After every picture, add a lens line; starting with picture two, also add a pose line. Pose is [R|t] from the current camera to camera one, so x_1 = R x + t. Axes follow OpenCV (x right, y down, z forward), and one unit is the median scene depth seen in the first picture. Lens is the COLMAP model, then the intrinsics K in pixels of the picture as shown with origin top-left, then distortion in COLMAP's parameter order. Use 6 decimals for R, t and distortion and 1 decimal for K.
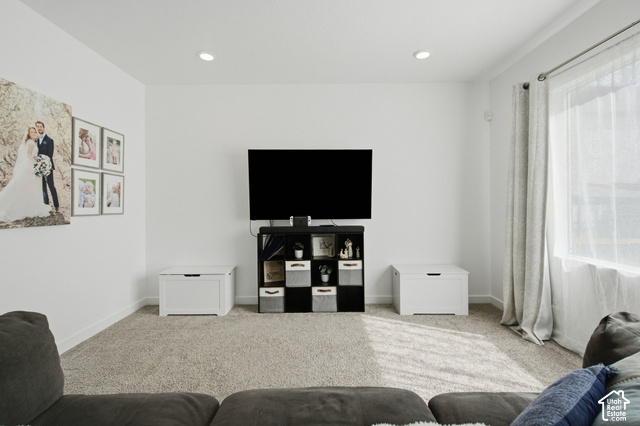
lens RADIAL K [[294.2, 0, 319.5], [0, 294.2, 208.2], [0, 0, 1]] dist [0.000013, -0.000222]
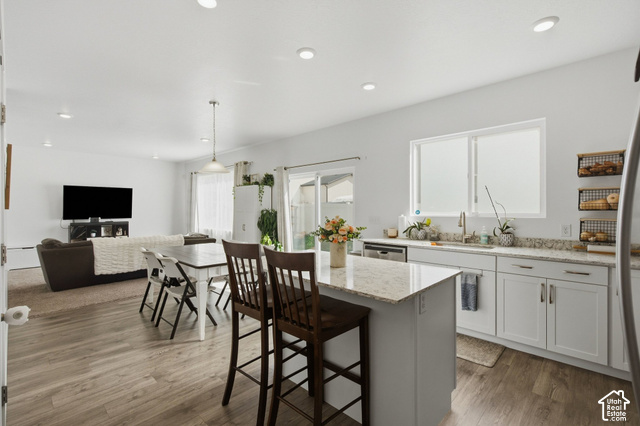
lens RADIAL K [[294.2, 0, 319.5], [0, 294.2, 208.2], [0, 0, 1]] dist [0.000013, -0.000222]
pose [[0.710668, 0.003493, 0.703519, -0.410550], [0.004074, 0.999950, -0.009081, -0.014926], [-0.703516, 0.009320, 0.710618, -1.713609]]
